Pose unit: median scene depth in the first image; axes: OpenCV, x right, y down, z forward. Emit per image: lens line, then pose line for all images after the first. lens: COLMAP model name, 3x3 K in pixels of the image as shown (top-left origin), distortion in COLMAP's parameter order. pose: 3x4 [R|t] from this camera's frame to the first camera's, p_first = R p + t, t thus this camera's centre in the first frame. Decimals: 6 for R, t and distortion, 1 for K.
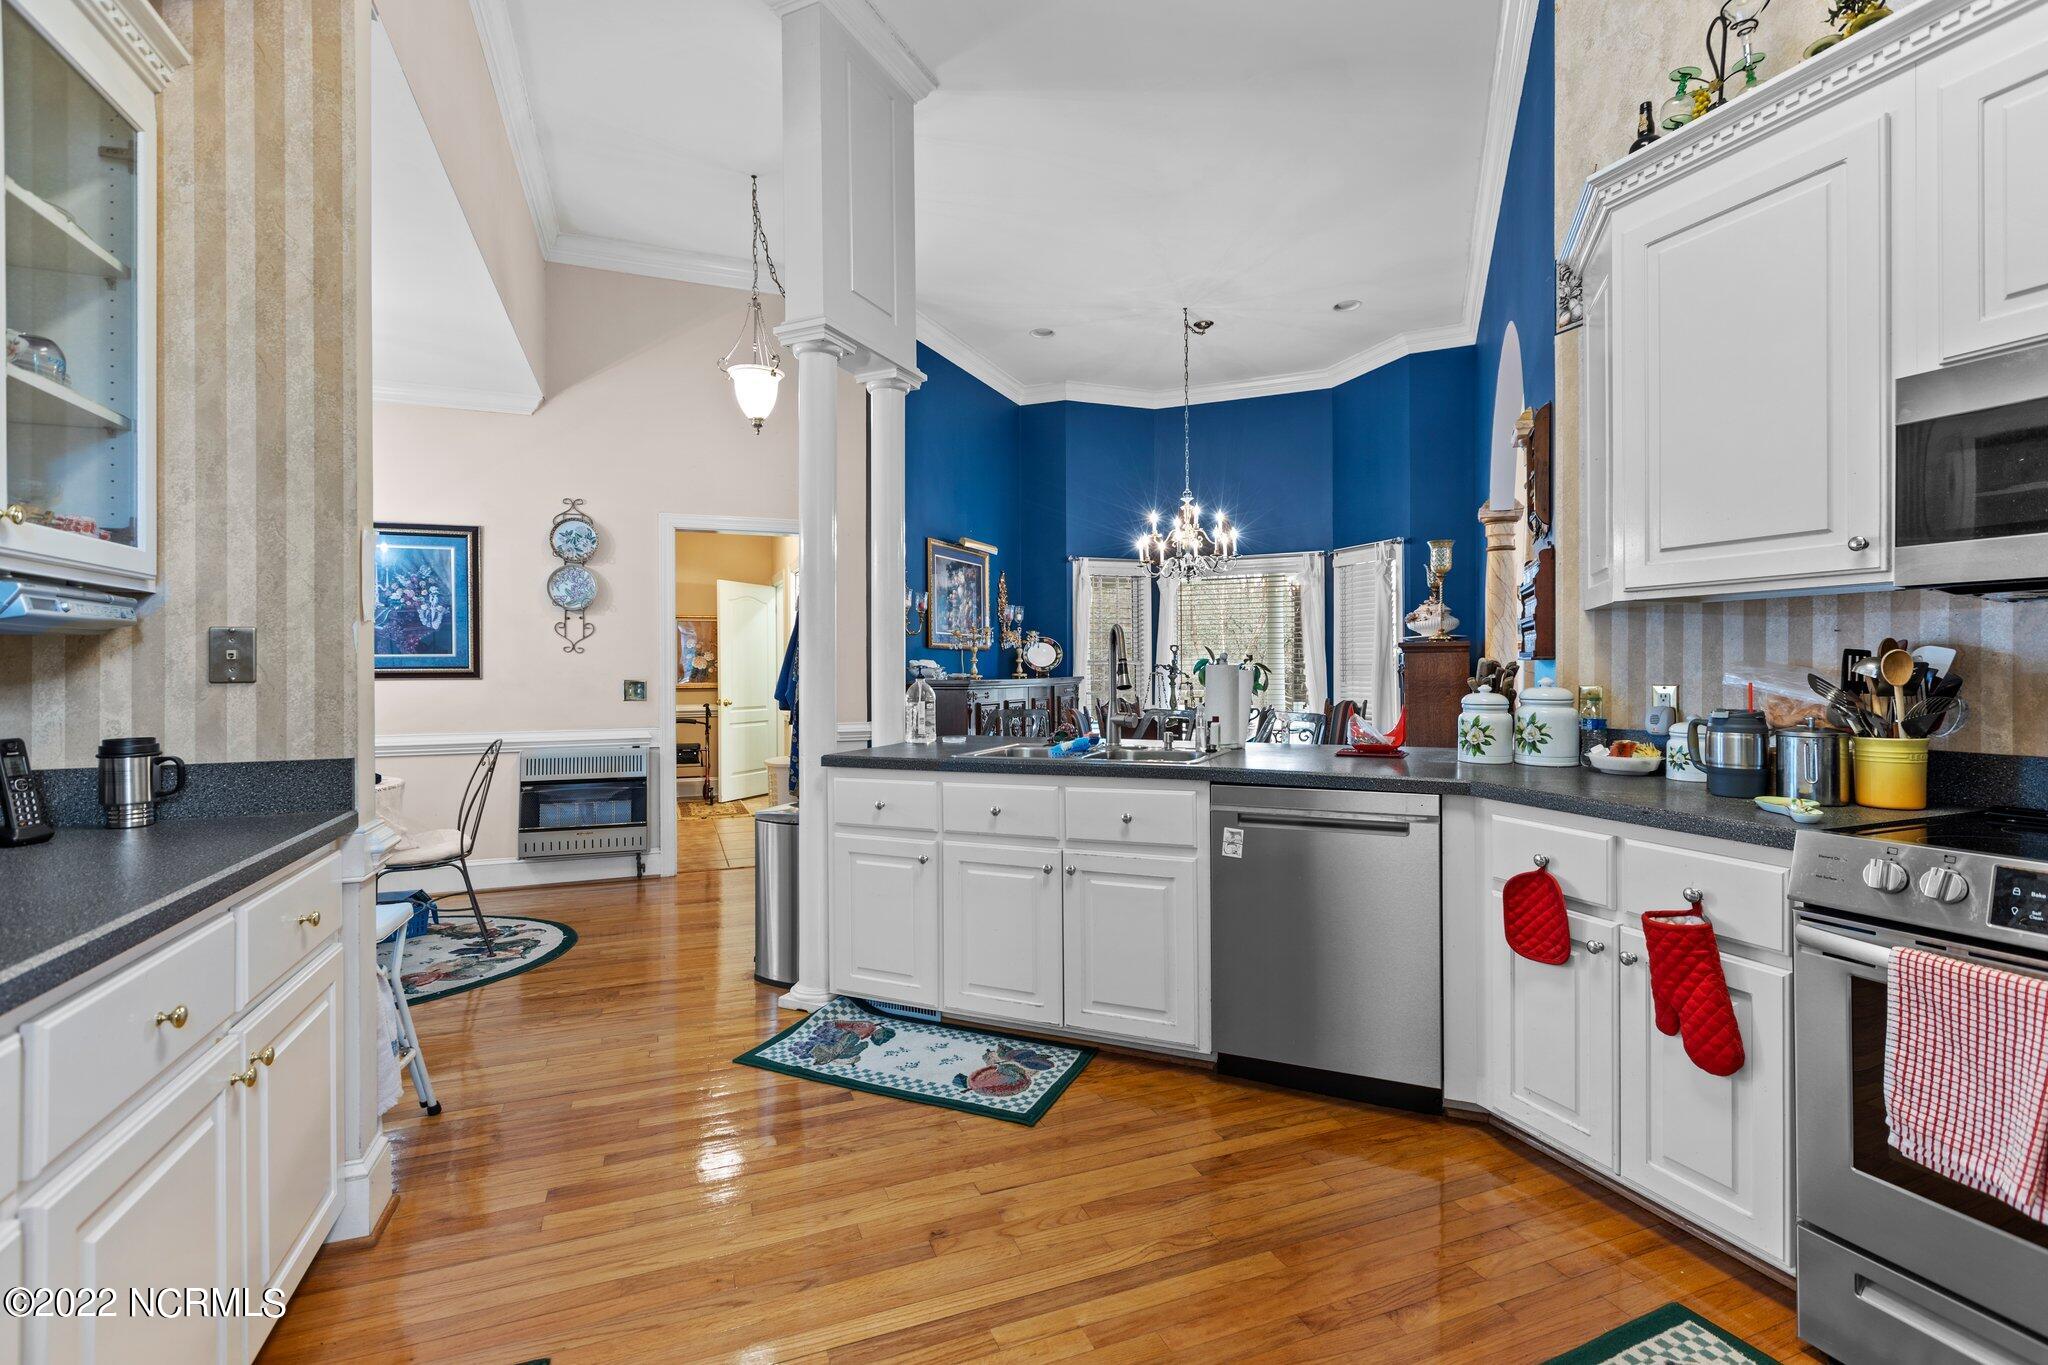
lens RADIAL K [[926.0, 0, 1015.6], [0, 926.0, 669.1], [0, 0, 1]] dist [0.009922, -0.000233]
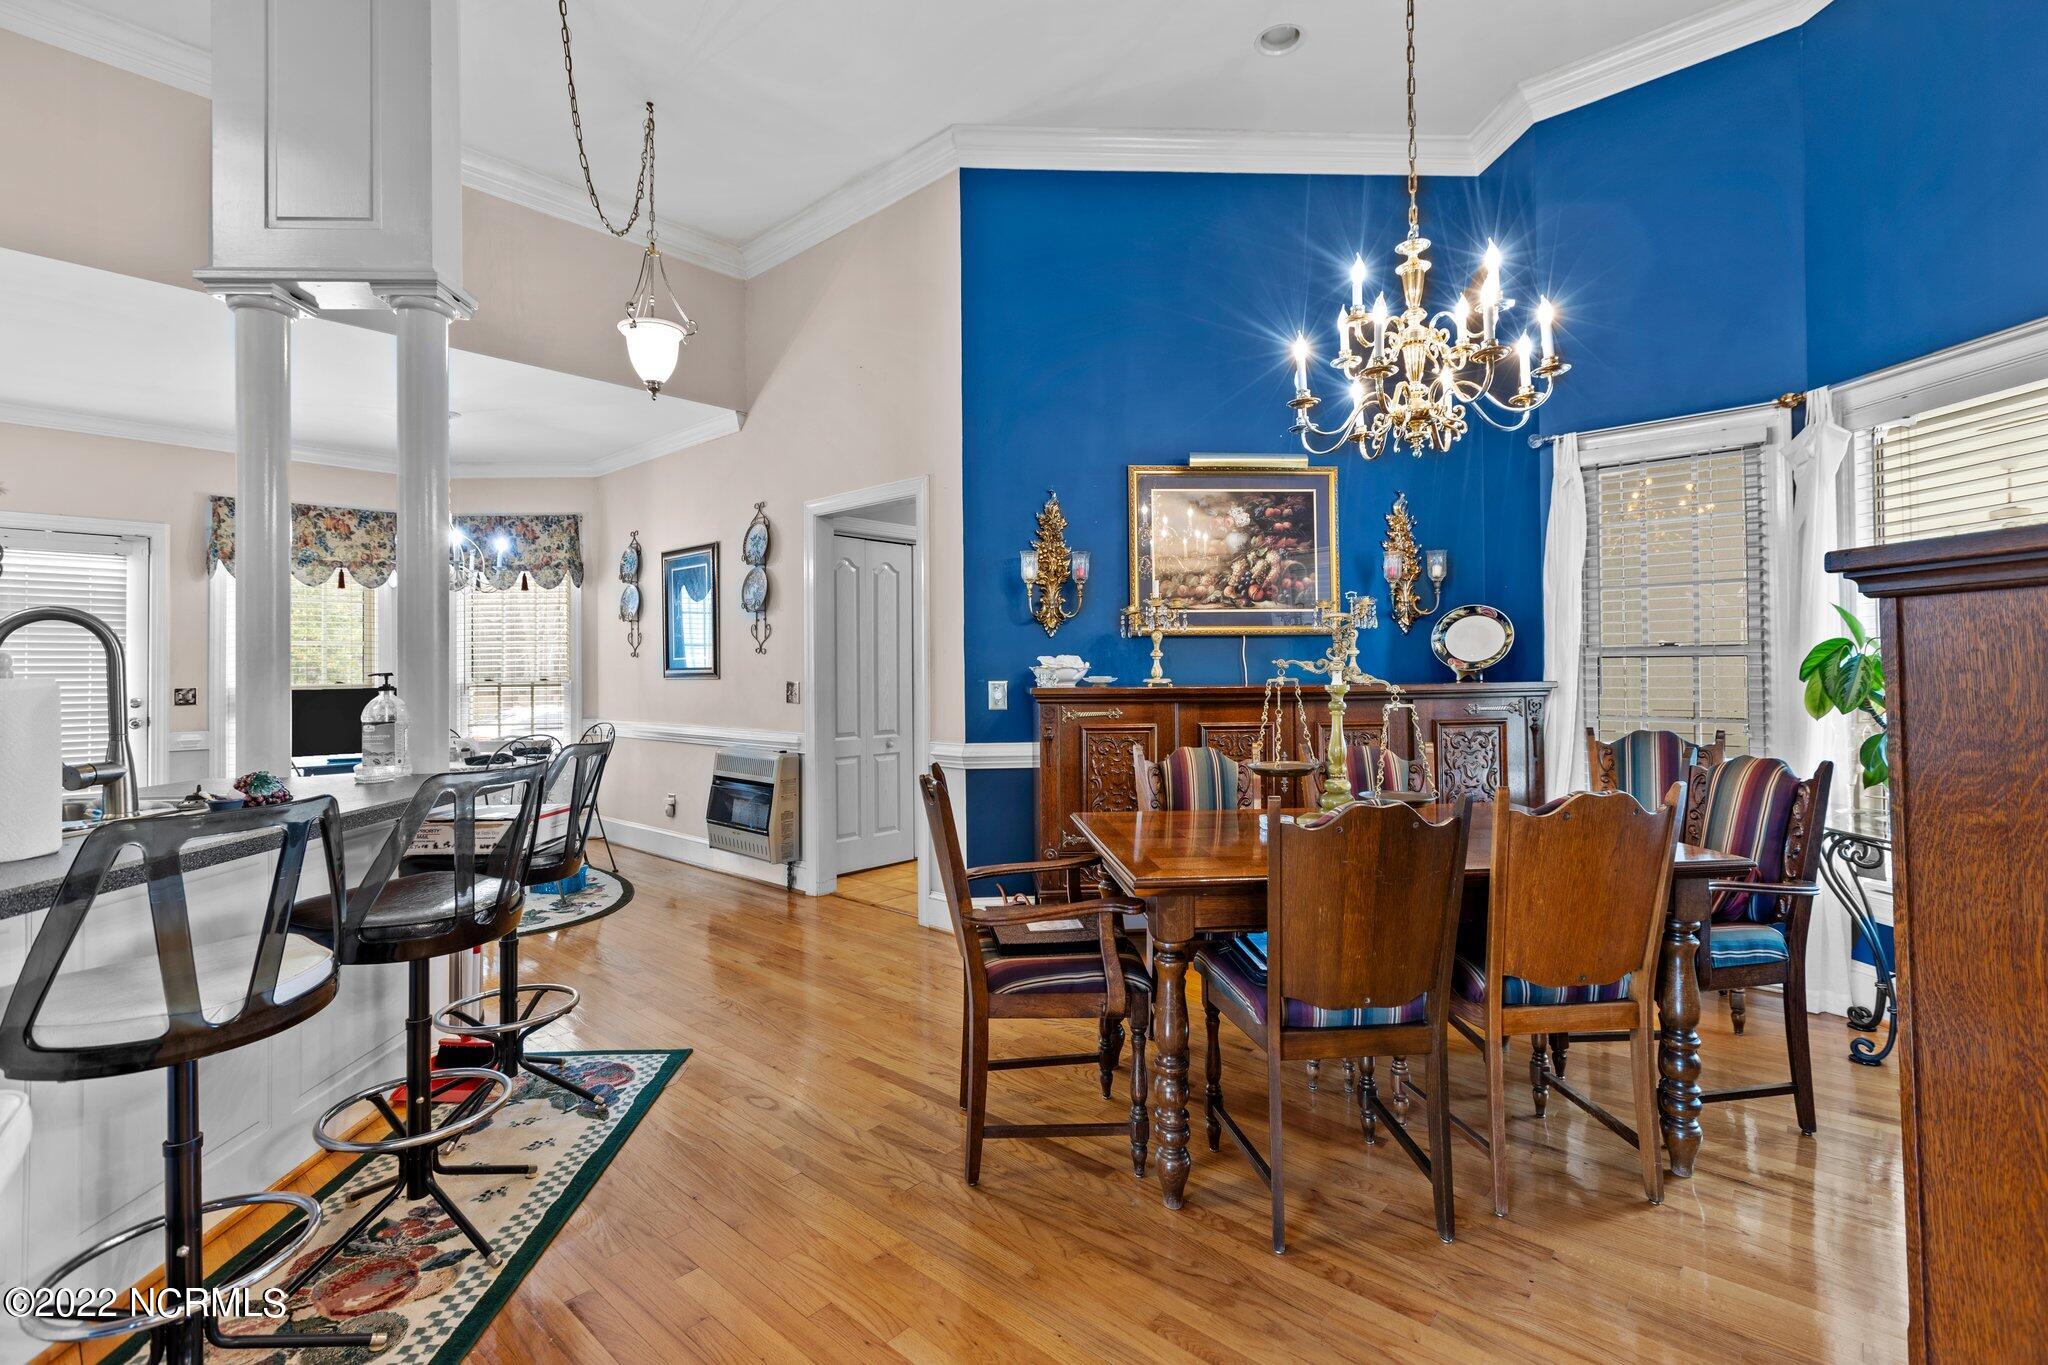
lens RADIAL K [[926.0, 0, 1010.2], [0, 926.0, 671.7], [0, 0, 1]] dist [0.009922, -0.000233]
pose [[0.457935, 0.000429, -0.888985, 0.552376], [0.004200, 0.999988, 0.002645, 0.000179], [0.888976, -0.004945, 0.457928, 0.780568]]
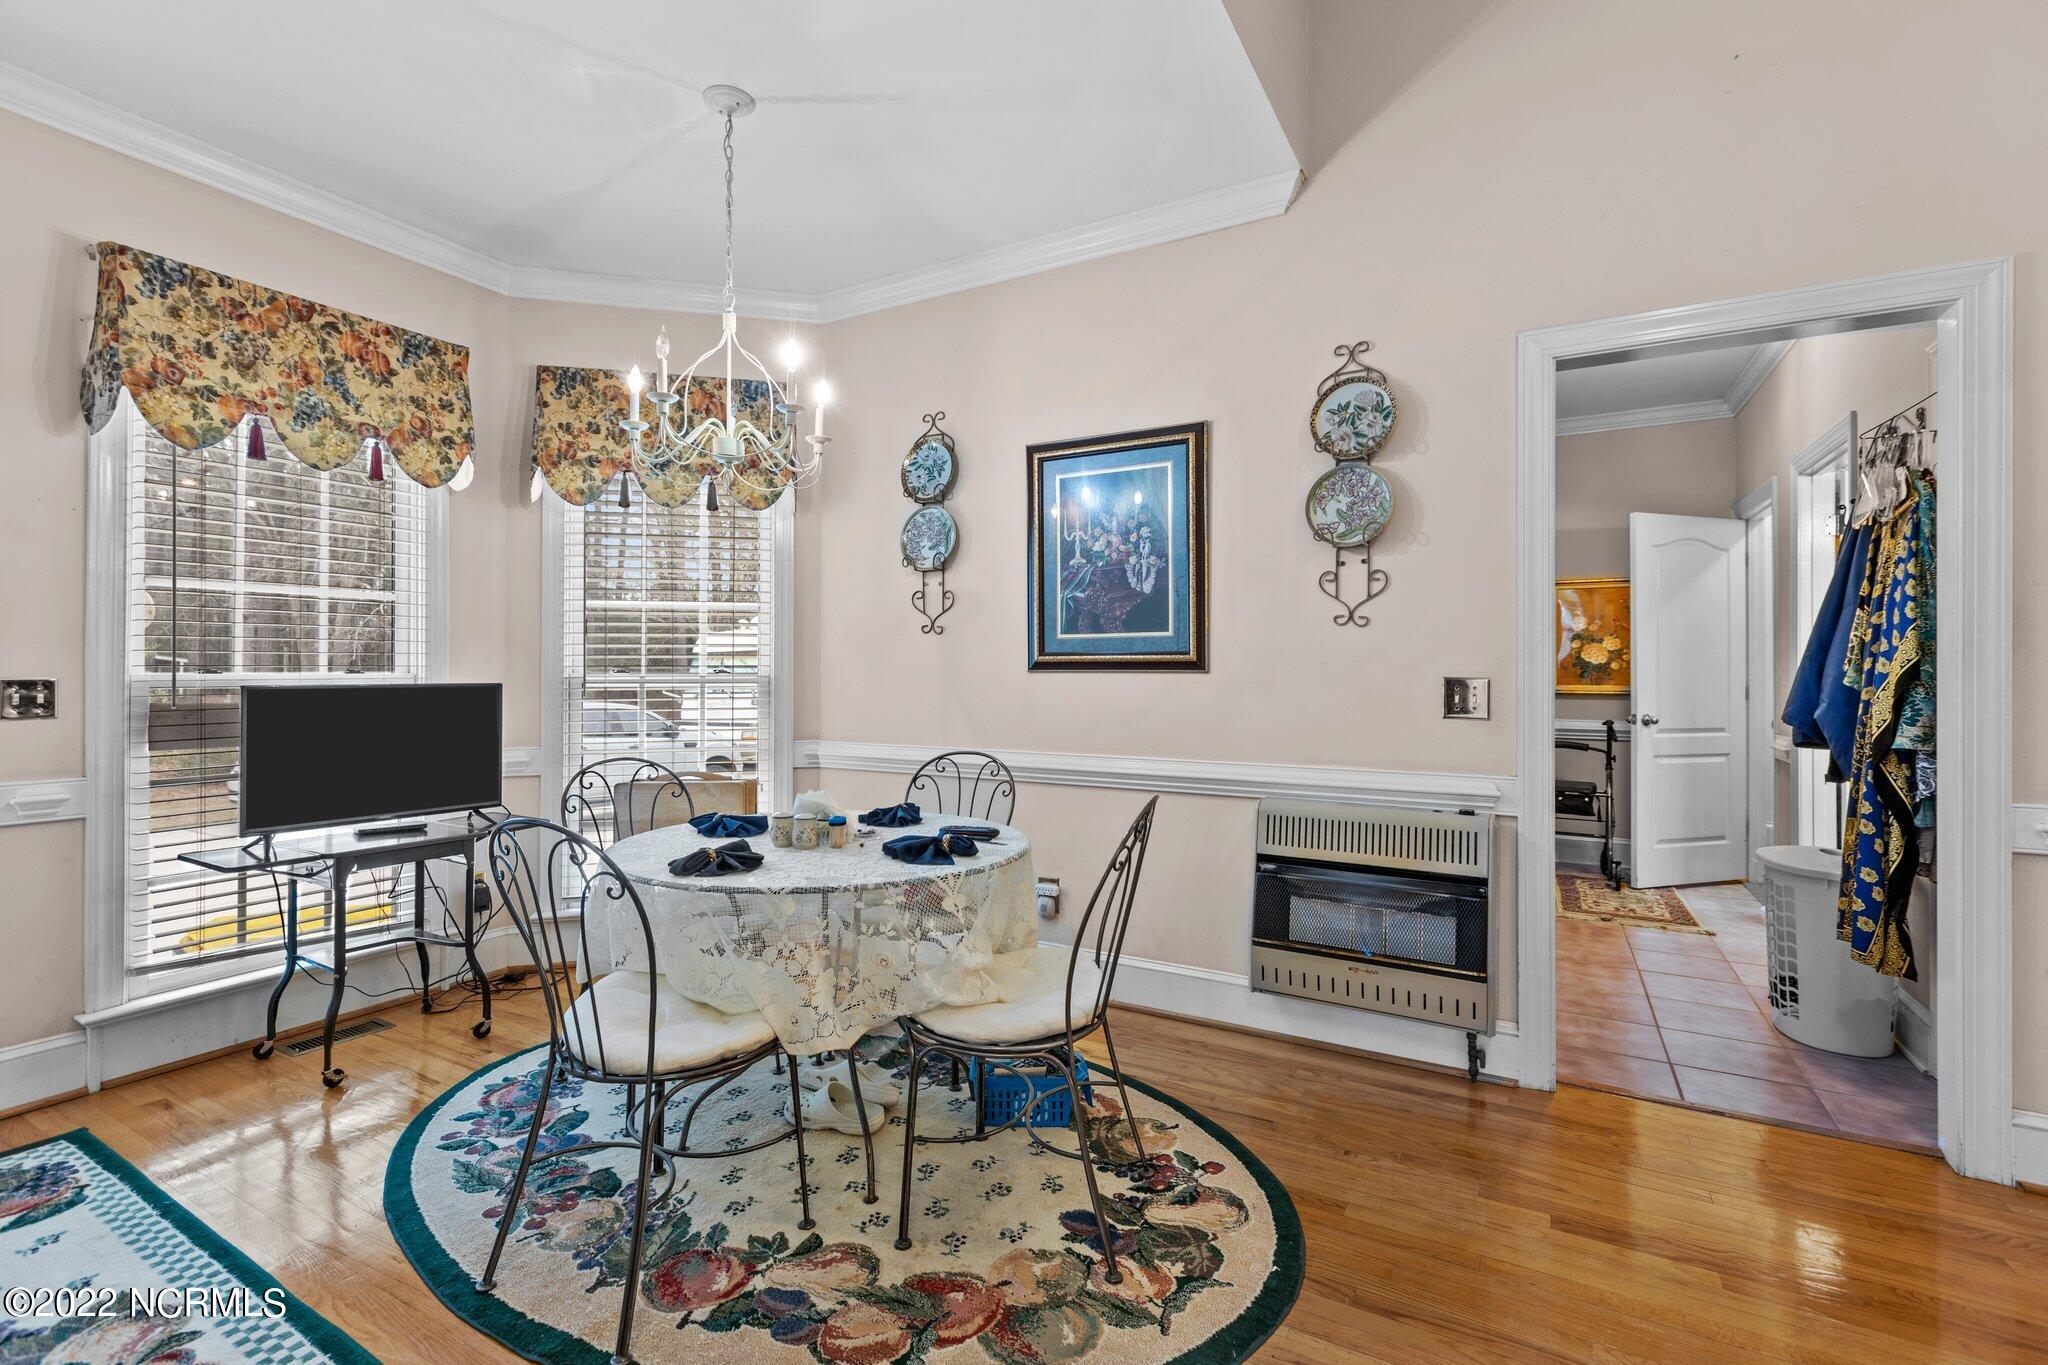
lens RADIAL K [[926.0, 0, 1019.0], [0, 926.0, 667.6], [0, 0, 1]] dist [0.009922, -0.000233]
pose [[0.641936, 0.003920, -0.766748, -0.184244], [-0.005589, 0.999984, 0.000434, 0.007828], [0.766738, 0.004007, 0.641948, 0.502547]]
